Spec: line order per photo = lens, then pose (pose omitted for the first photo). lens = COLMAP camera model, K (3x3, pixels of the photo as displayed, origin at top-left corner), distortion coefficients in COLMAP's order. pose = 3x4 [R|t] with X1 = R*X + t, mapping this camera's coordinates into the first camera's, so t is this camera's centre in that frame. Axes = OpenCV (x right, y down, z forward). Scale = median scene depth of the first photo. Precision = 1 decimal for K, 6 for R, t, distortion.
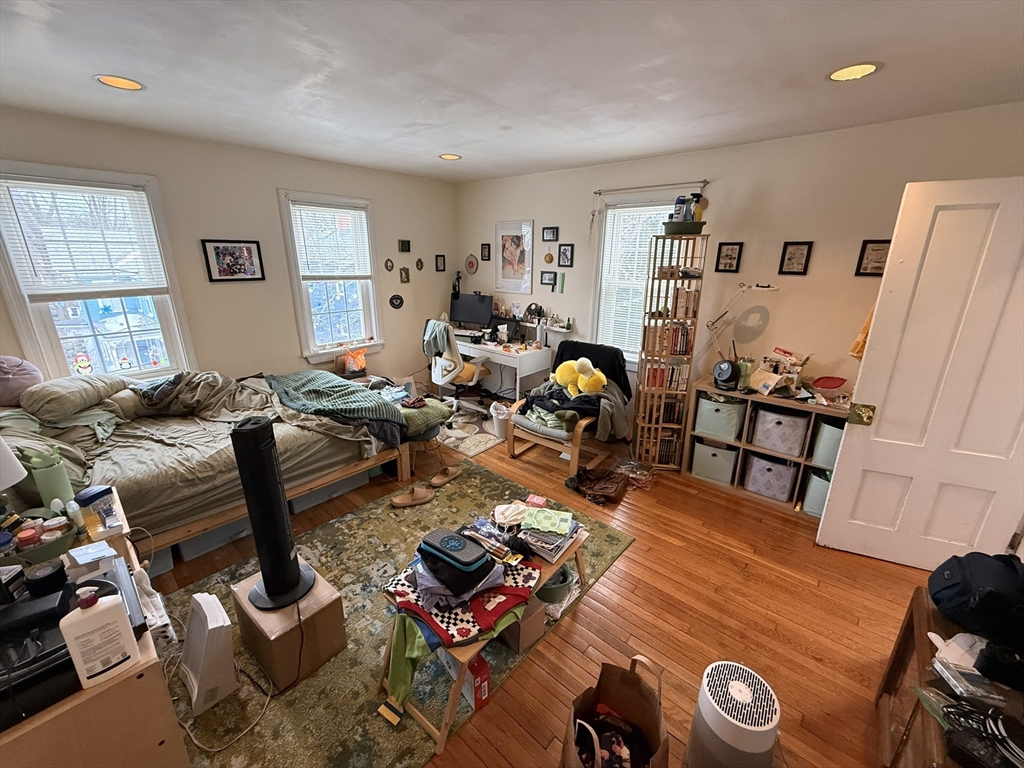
lens RADIAL K [[410.6, 0, 508.7], [0, 410.6, 381.7], [0, 0, 1]] dist [0.000236, 0.000363]
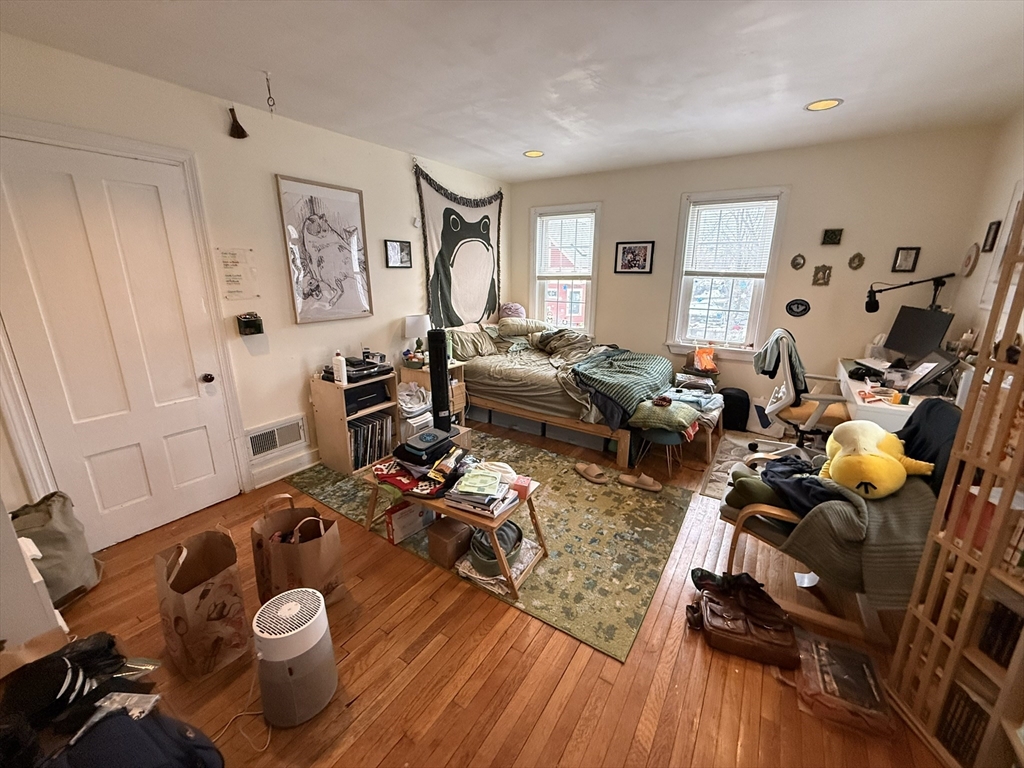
lens RADIAL K [[410.6, 0, 510.5], [0, 410.6, 380.4], [0, 0, 1]] dist [0.000236, 0.000363]
pose [[0.149527, 0.251022, -0.956363, 0.619345], [-0.297010, 0.933970, 0.198707, -0.078128], [0.943094, 0.254337, 0.214210, 0.471024]]
